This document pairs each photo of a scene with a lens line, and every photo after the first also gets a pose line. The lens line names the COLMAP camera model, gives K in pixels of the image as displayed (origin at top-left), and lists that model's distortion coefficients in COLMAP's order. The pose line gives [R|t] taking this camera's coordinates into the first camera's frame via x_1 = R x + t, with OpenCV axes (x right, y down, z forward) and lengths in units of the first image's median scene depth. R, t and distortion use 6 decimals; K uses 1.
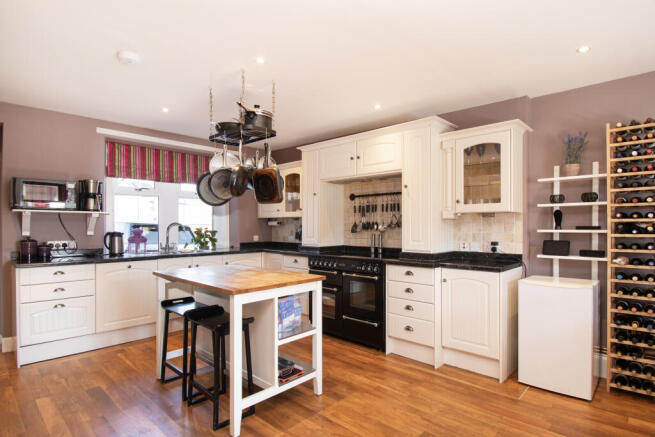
lens RADIAL K [[333.9, 0, 328.4], [0, 333.9, 225.6], [0, 0, 1]] dist [-0.038978, -0.000075]
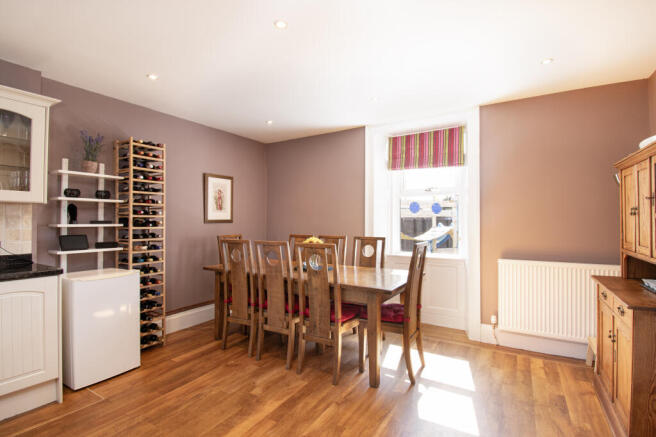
lens RADIAL K [[307.0, 0, 328.0], [0, 307.0, 218.5], [0, 0, 1]] dist [-0.001963, -0.000565]
pose [[-0.175420, 0.010477, 0.984438, -0.422158], [-0.004865, 0.999922, -0.011509, 0.002831], [-0.984482, -0.006808, -0.175356, 0.489446]]
